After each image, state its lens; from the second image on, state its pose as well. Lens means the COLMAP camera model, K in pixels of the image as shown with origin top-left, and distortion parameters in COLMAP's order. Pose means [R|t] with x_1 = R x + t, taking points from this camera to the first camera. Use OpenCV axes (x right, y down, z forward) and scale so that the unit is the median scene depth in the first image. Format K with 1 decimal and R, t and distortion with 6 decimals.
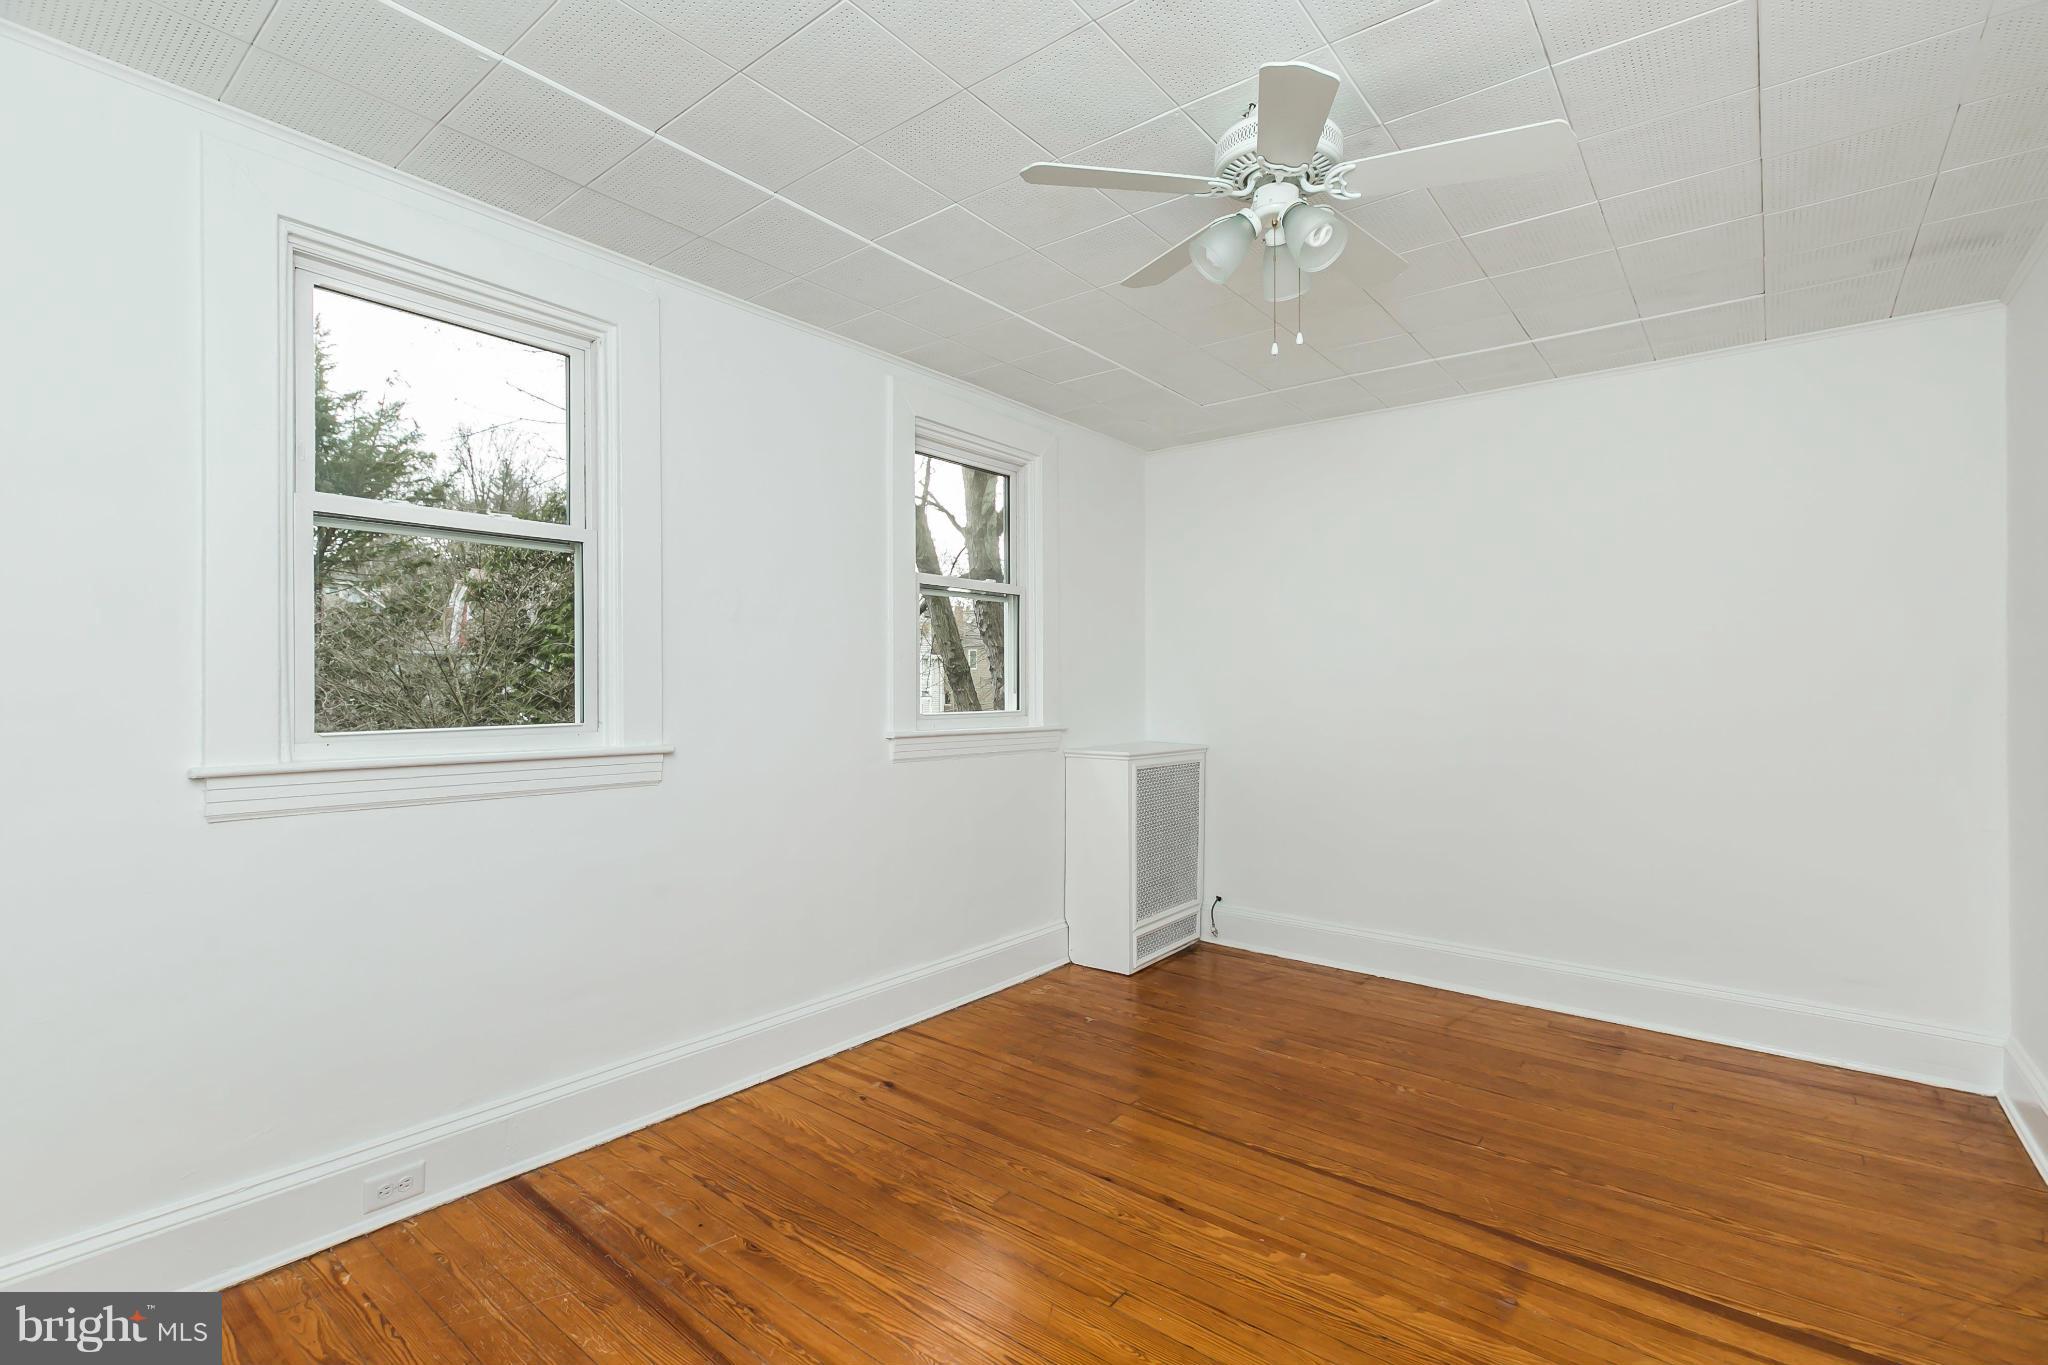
lens RADIAL K [[936.4, 0, 1023.6], [0, 936.4, 677.5], [0, 0, 1]] dist [-0.000342, -0.000366]
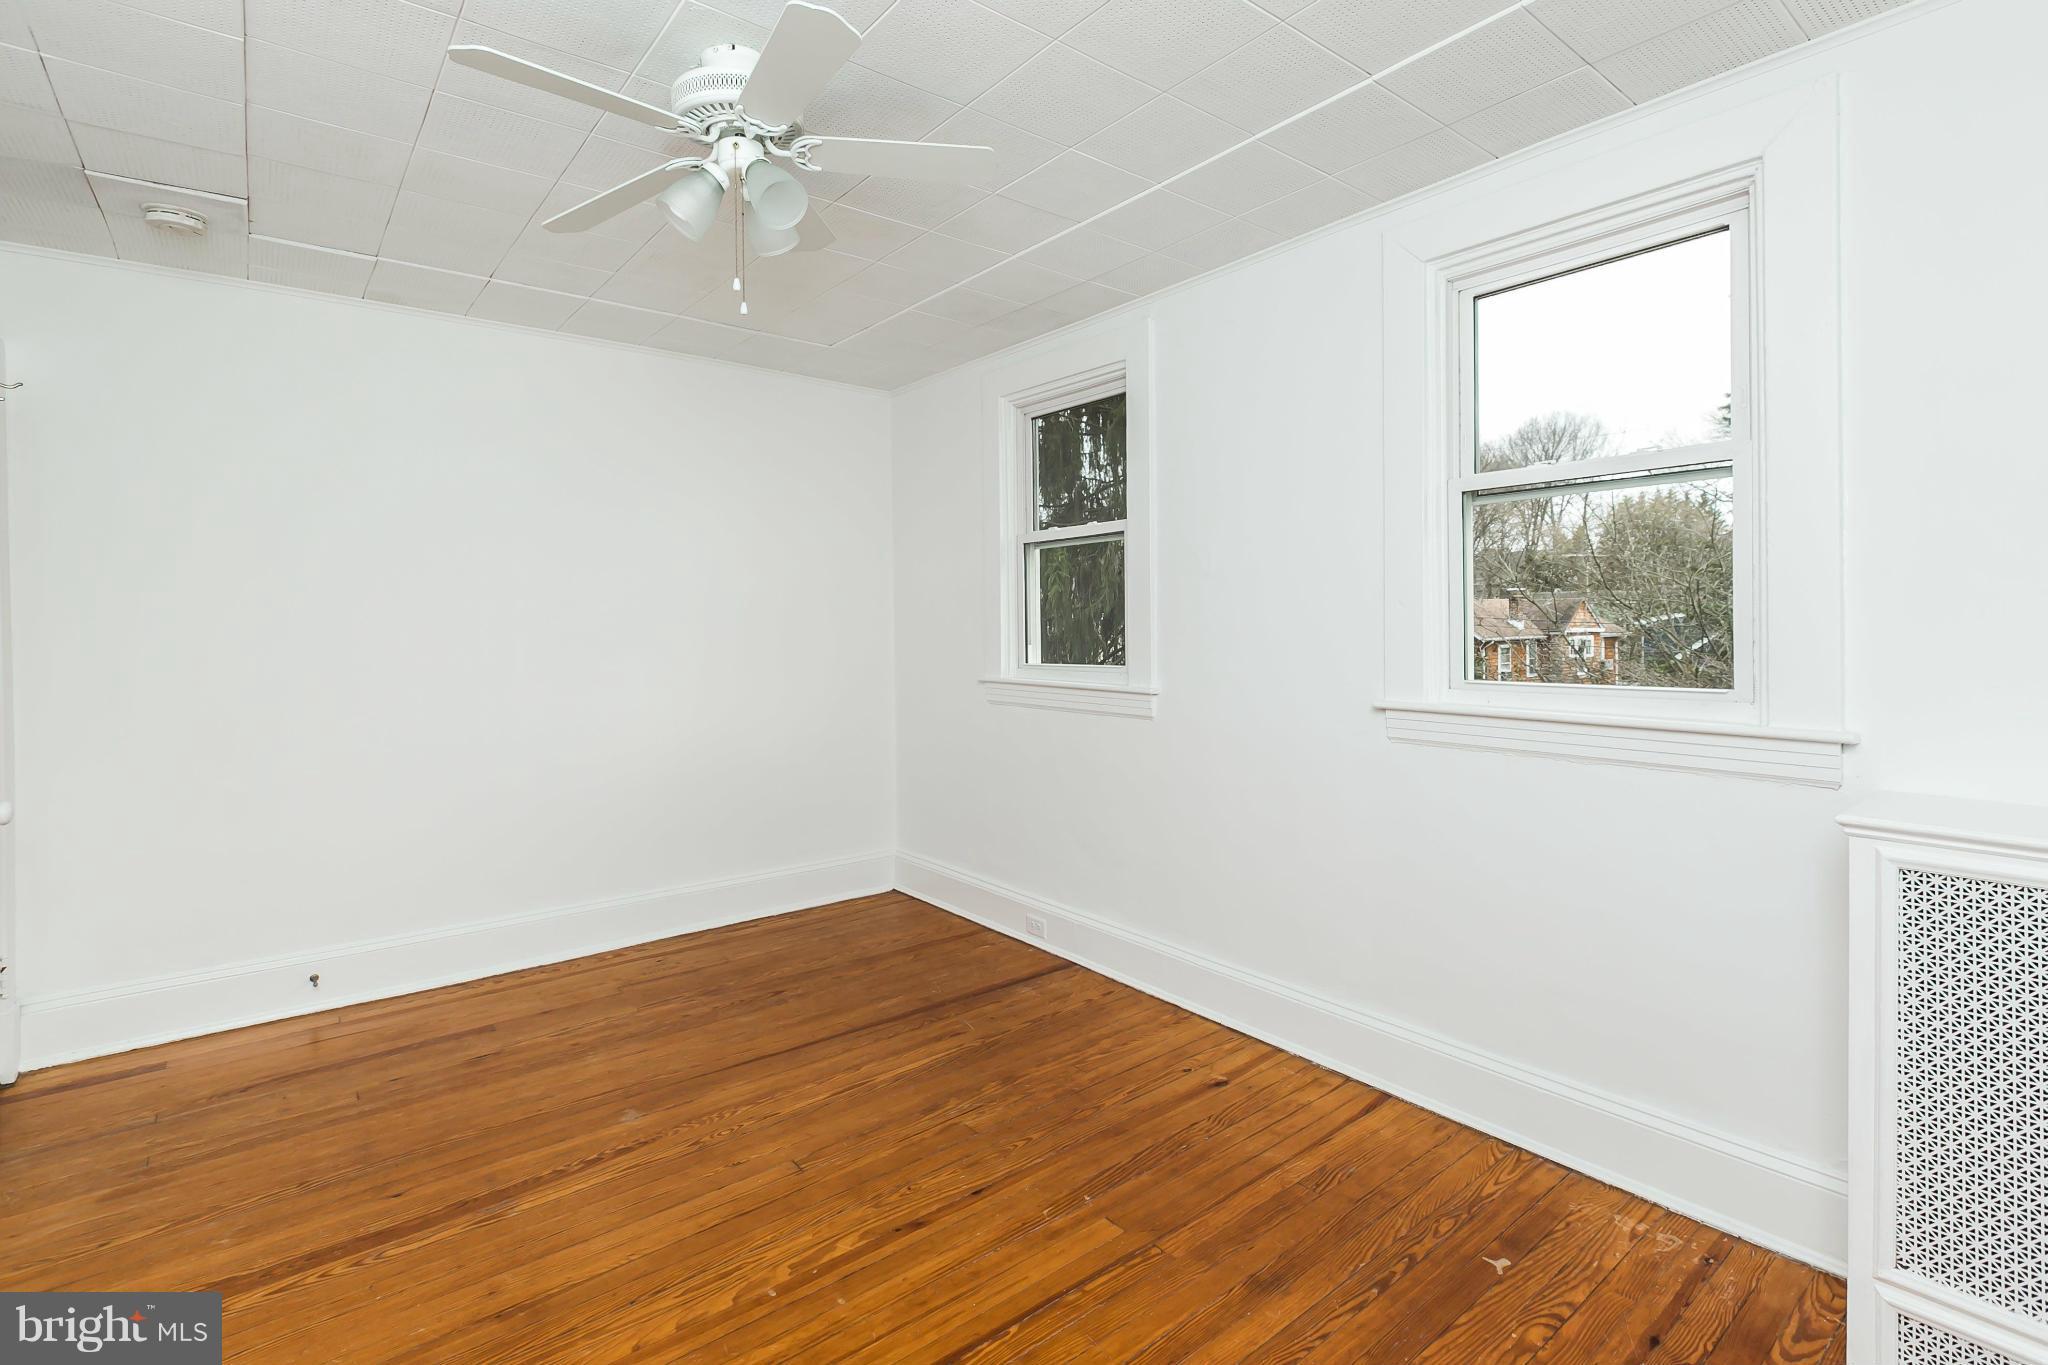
lens RADIAL K [[980.6, 0, 1011.7], [0, 980.6, 636.1], [0, 0, 1]] dist [0.000942, -0.000203]
pose [[-0.238173, 0.013712, -0.971126, 0.851184], [0.020112, 0.999756, 0.009184, -0.009290], [0.971015, -0.017344, -0.238390, 1.083811]]
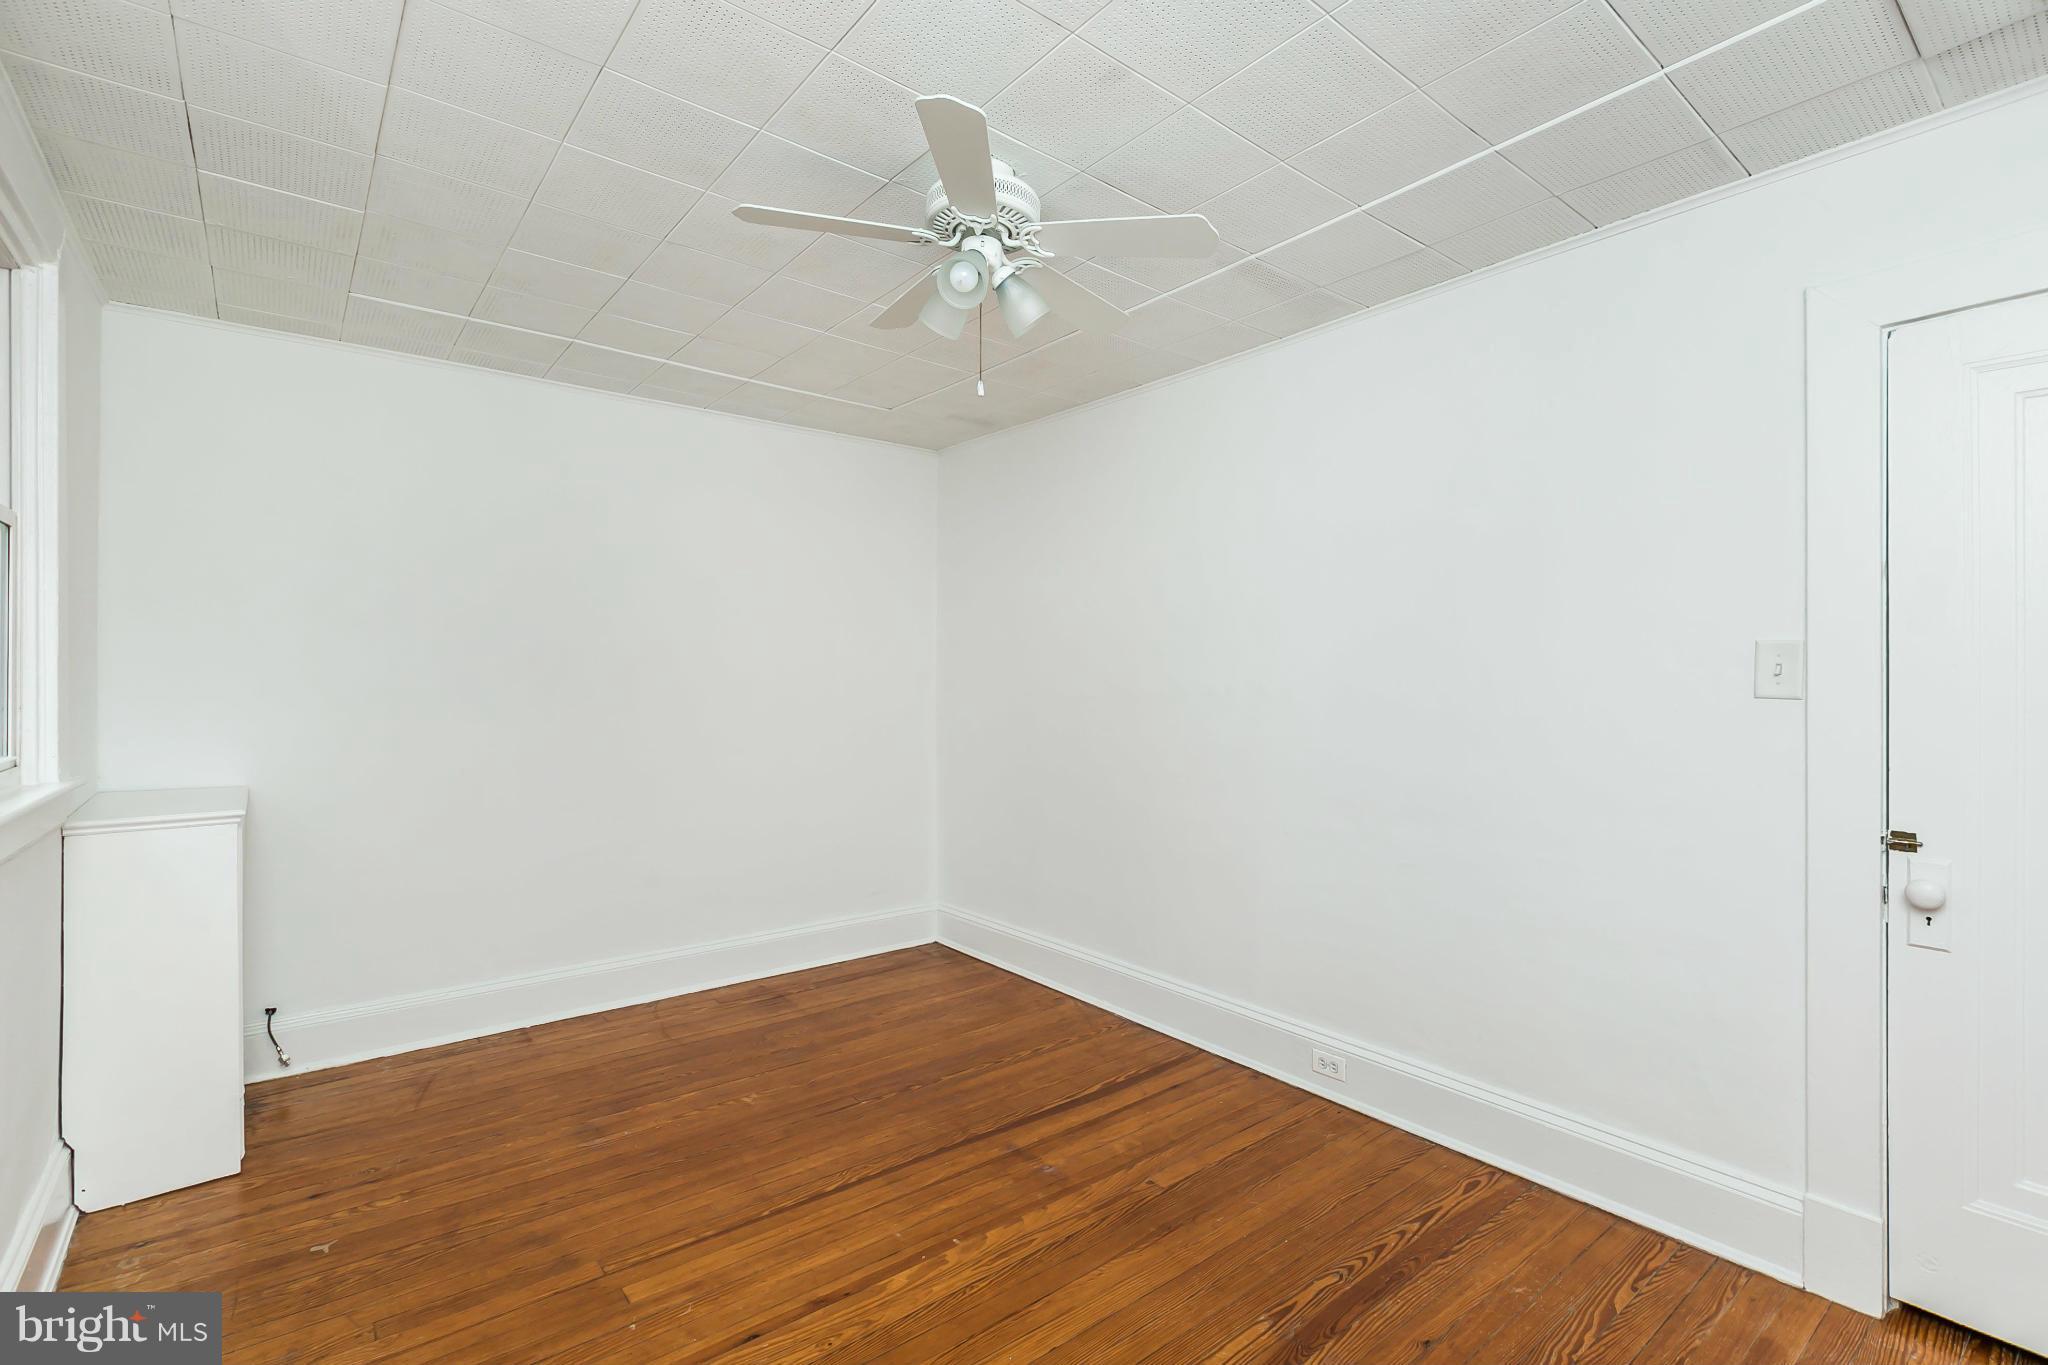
lens RADIAL K [[936.4, 0, 1023.6], [0, 936.4, 677.5], [0, 0, 1]] dist [-0.000342, -0.000366]
pose [[0.211089, -0.002847, 0.977463, -0.540341], [-0.009454, 0.999943, 0.004954, -0.022688], [-0.977421, -0.010286, 0.211050, 0.526344]]
